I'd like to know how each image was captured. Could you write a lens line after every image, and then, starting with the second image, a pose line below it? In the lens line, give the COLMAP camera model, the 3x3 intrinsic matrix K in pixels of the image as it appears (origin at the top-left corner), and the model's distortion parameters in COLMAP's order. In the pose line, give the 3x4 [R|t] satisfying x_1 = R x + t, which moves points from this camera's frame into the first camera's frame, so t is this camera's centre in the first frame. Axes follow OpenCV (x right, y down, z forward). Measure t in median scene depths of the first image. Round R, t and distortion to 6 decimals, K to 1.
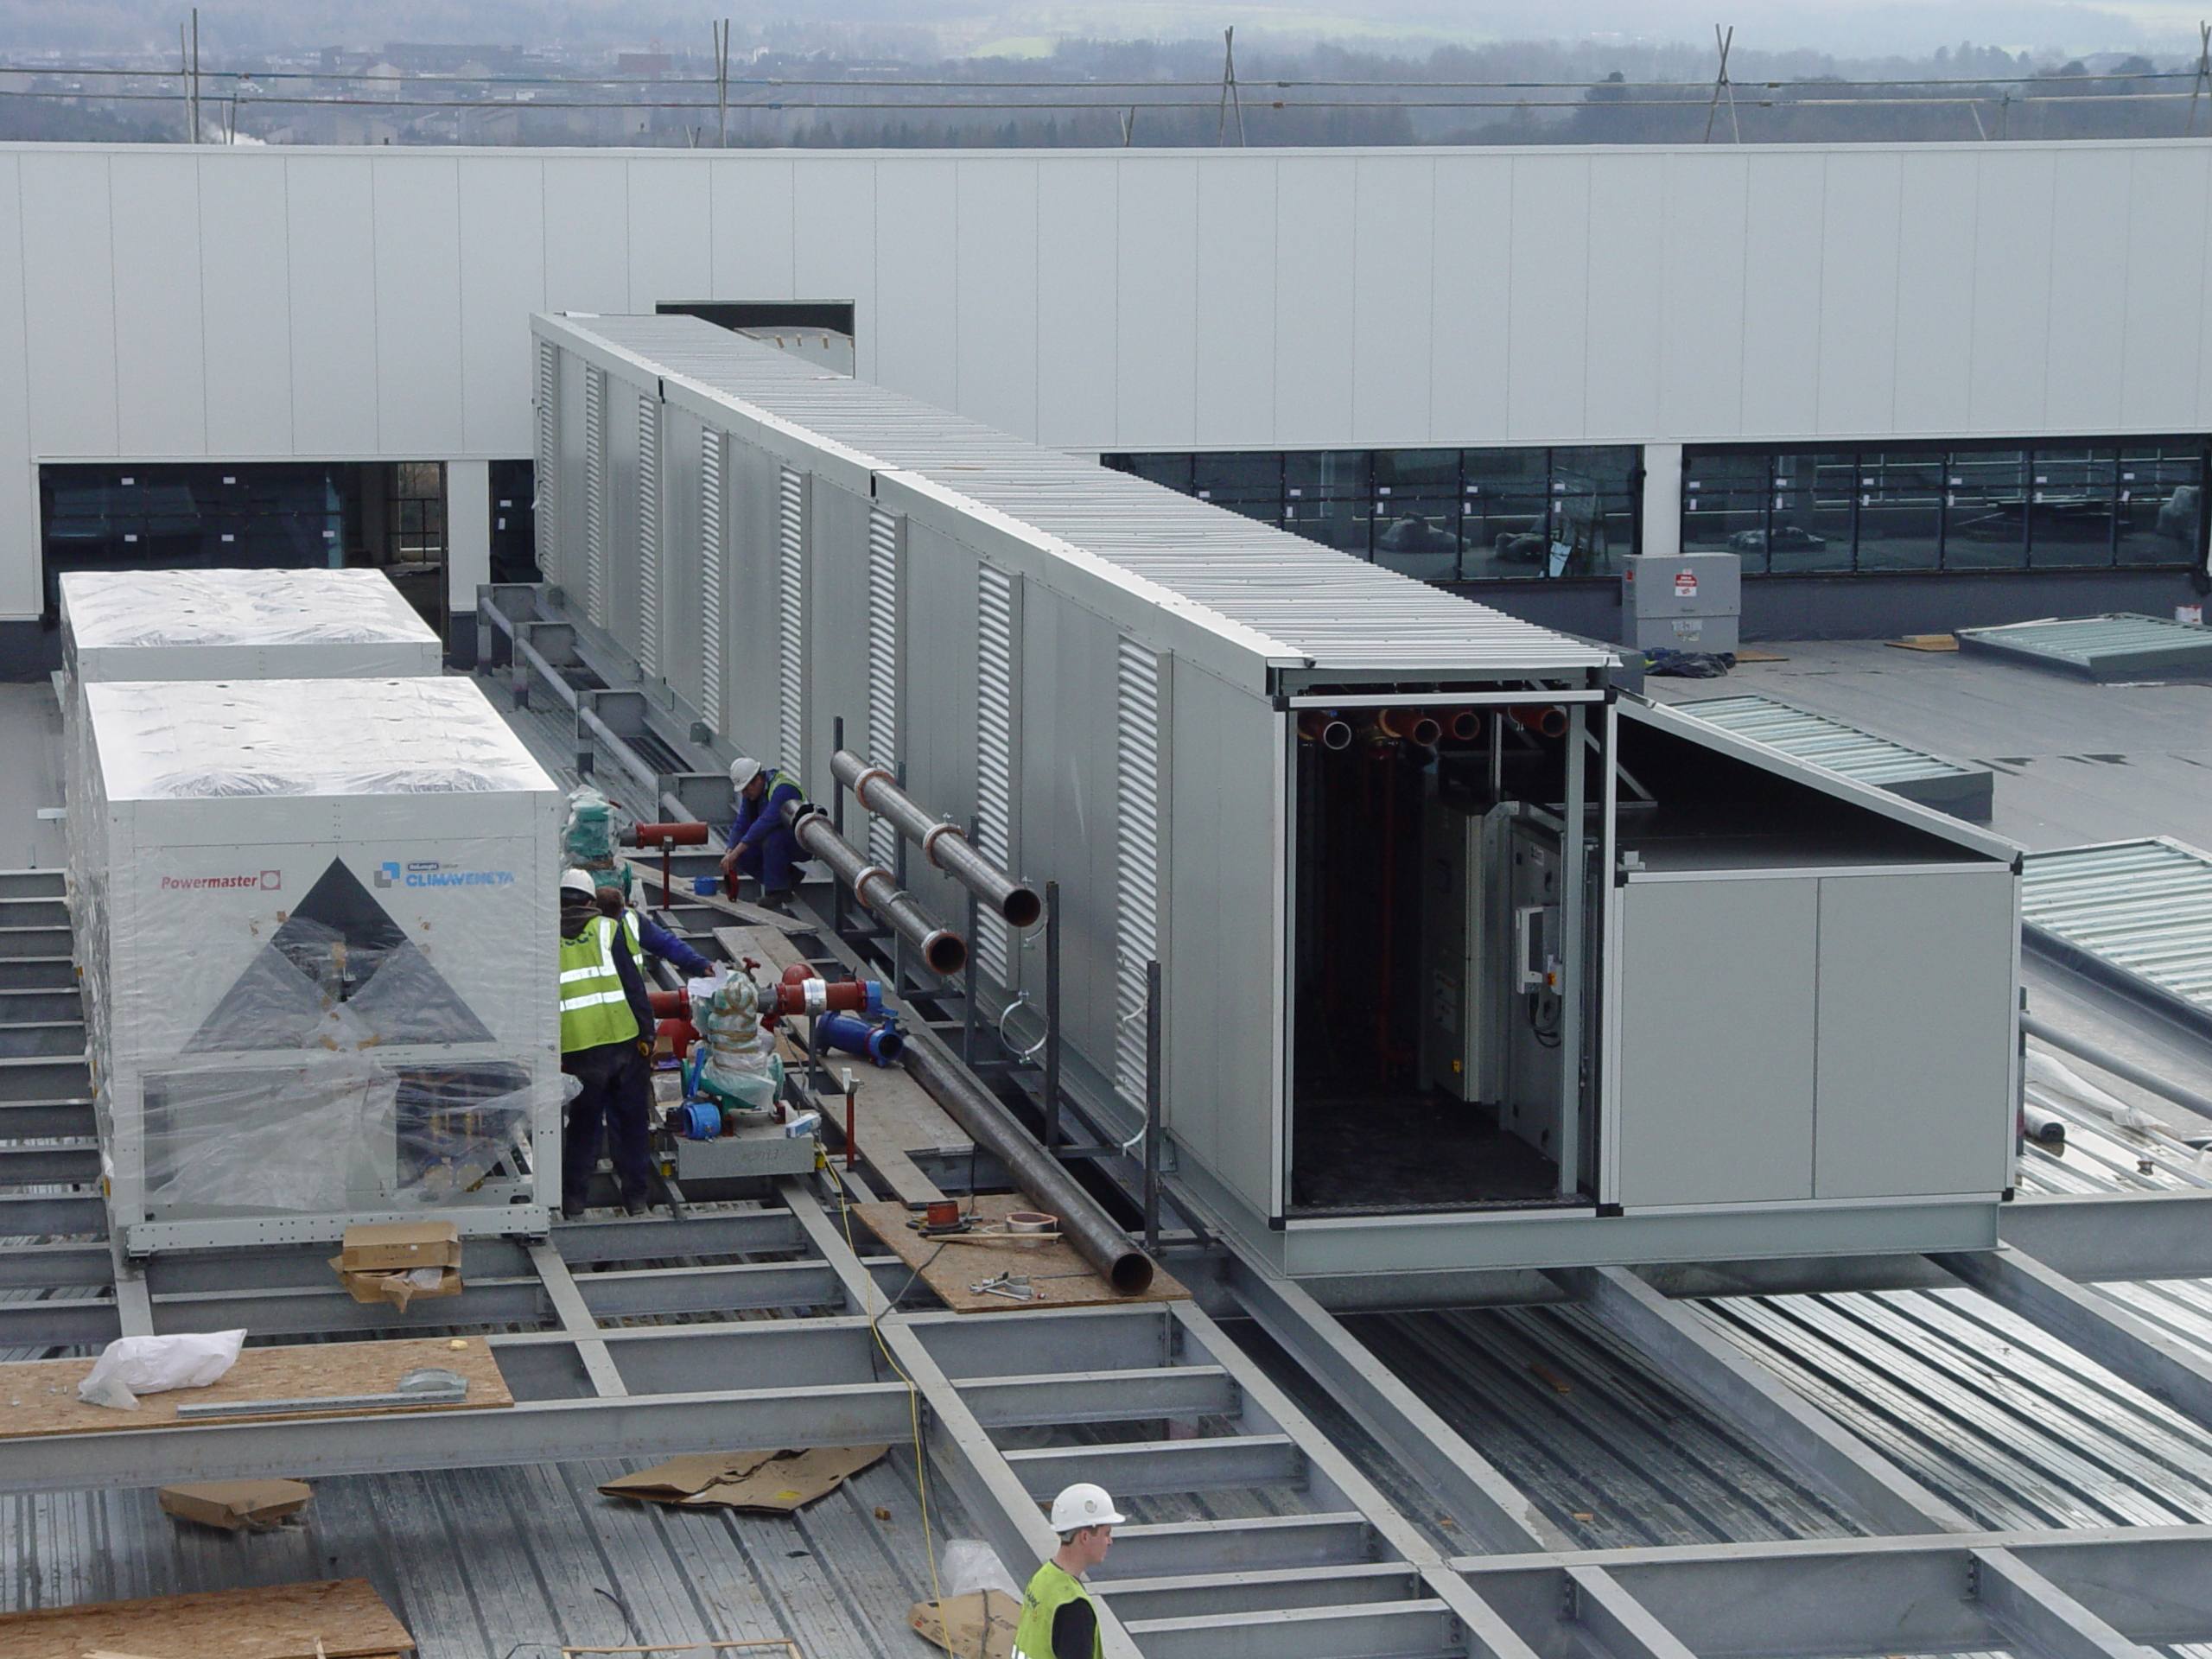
lens RADIAL K [[5225.9, 0, 992.4], [0, 5225.9, 826.9], [0, 0, 1]] dist [0.222361, 0.908219]
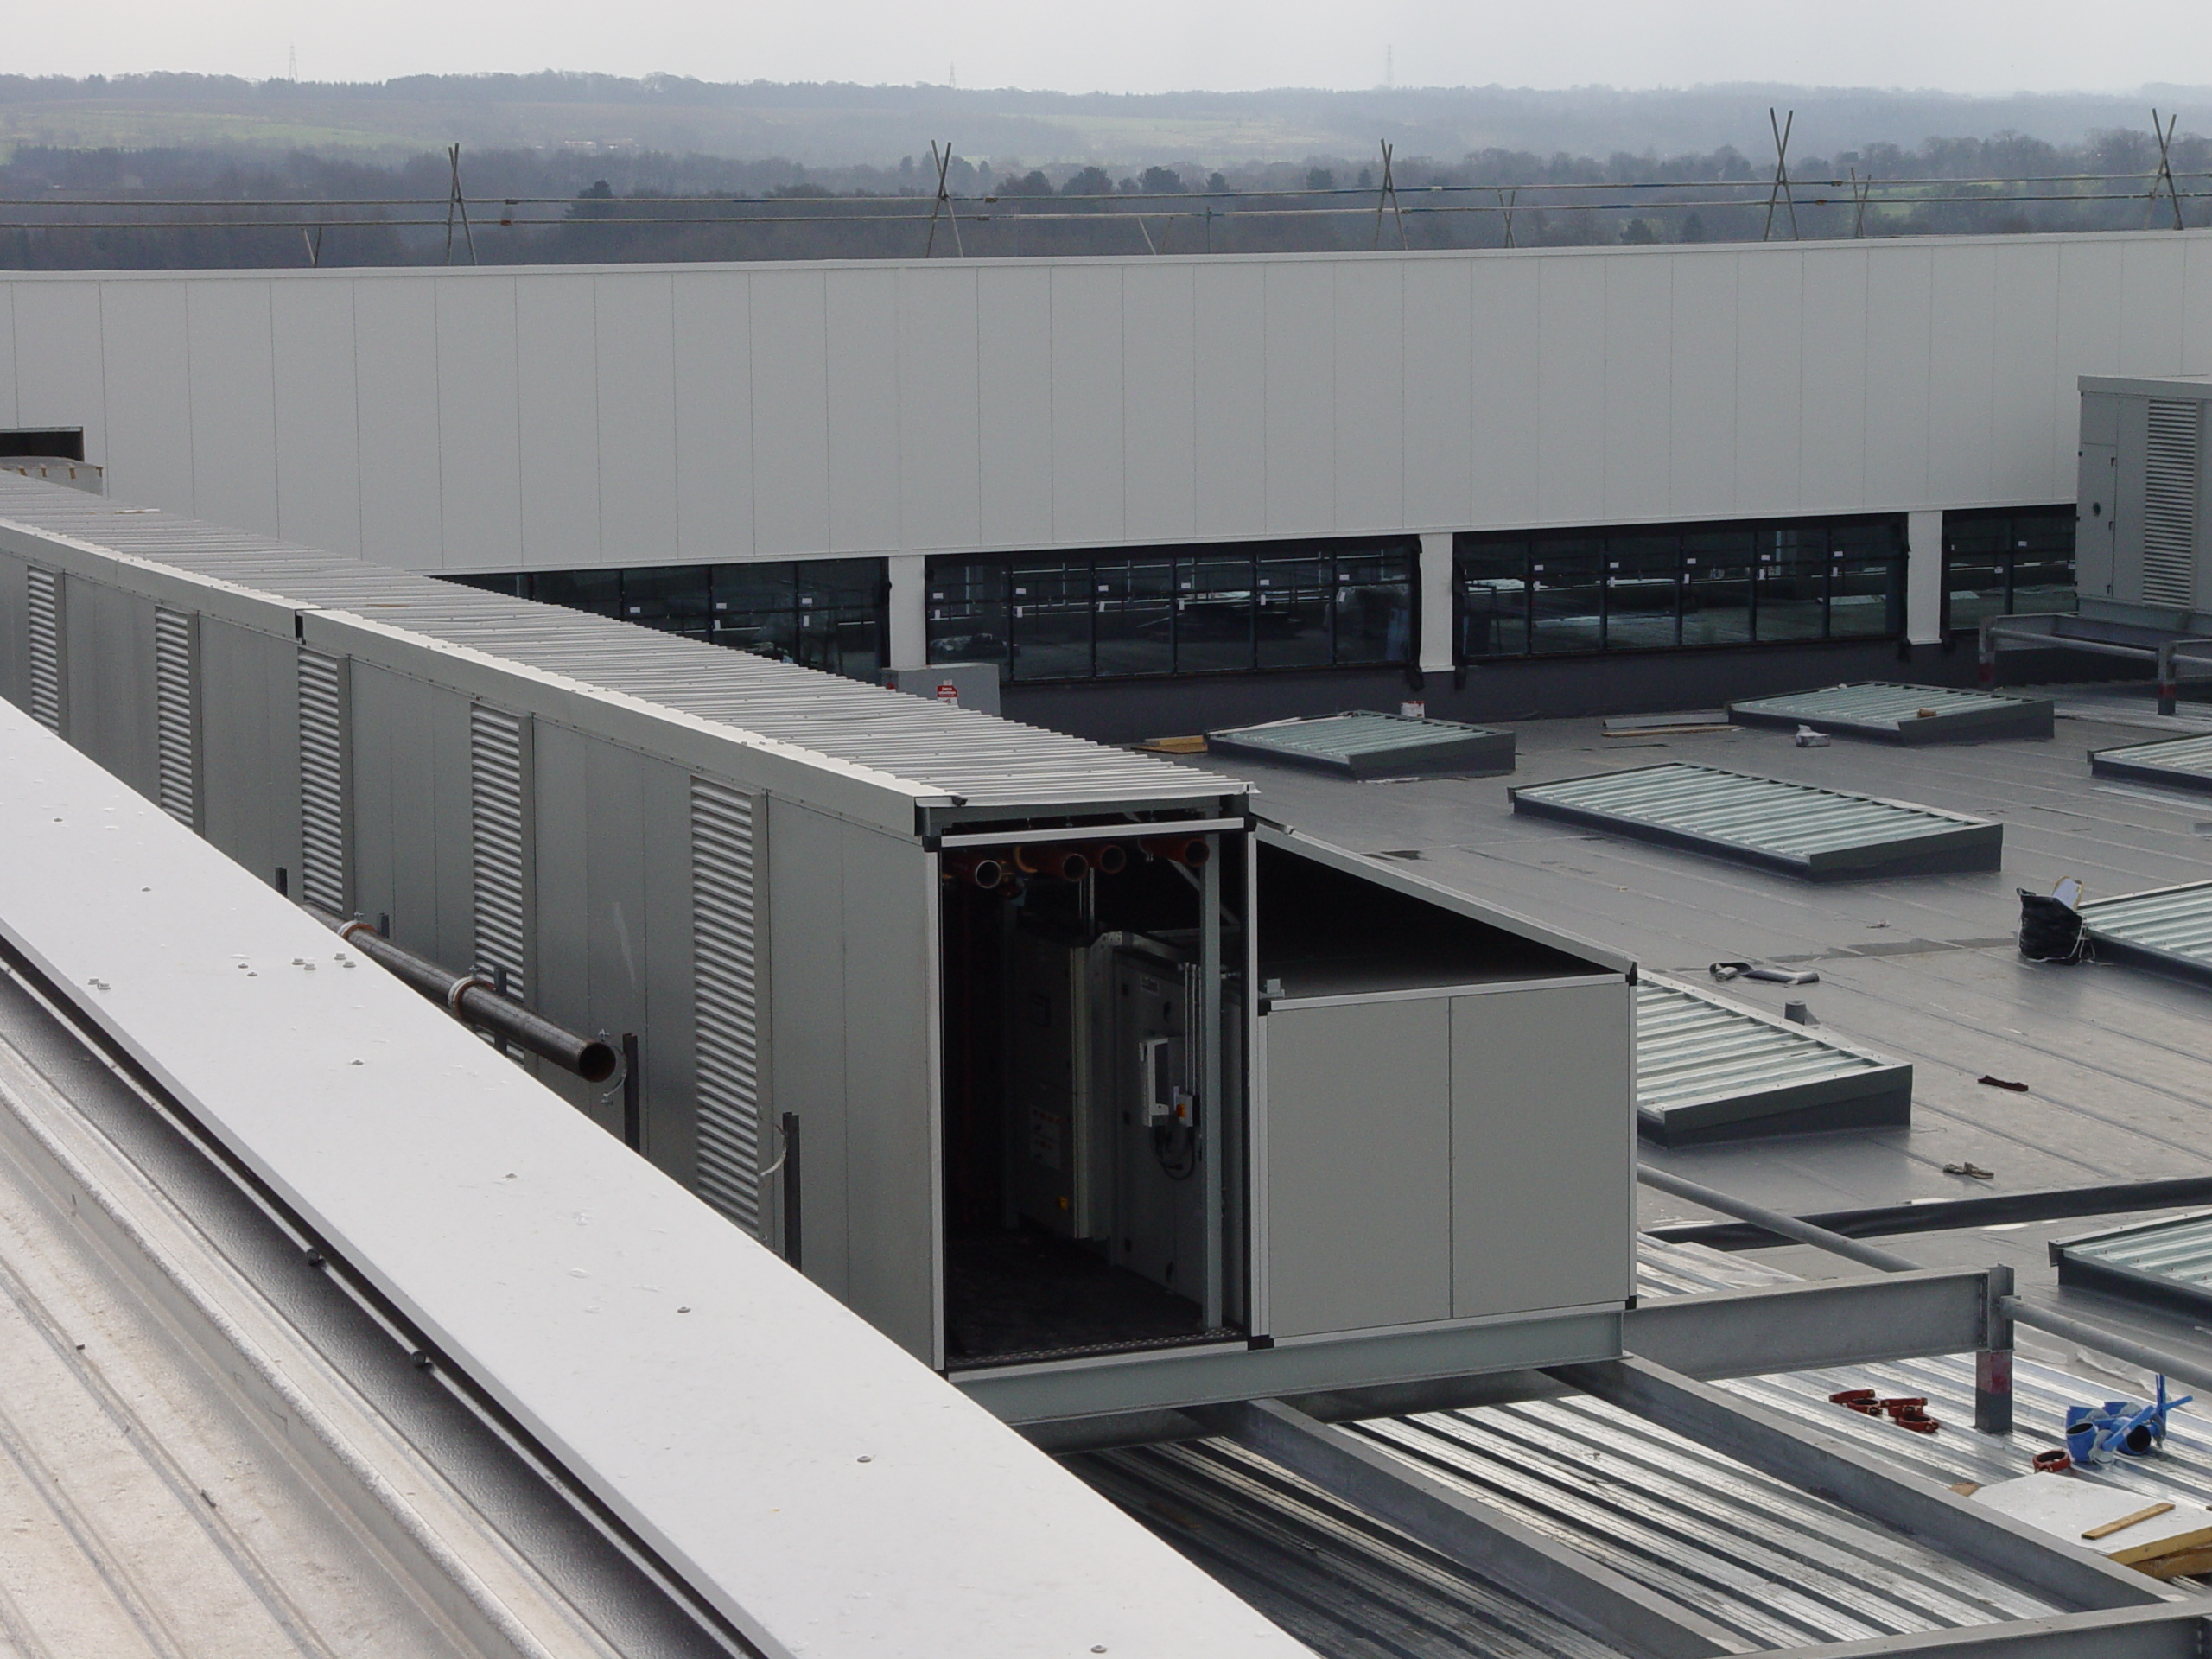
lens RADIAL K [[5225.9, 0, 992.4], [0, 5225.9, 826.9], [0, 0, 1]] dist [0.222361, 0.908219]
pose [[0.978698, -0.038466, 0.201670, -0.121417], [0.042392, 0.998986, -0.015185, -0.010646], [-0.200882, 0.023410, 0.979336, 0.038991]]
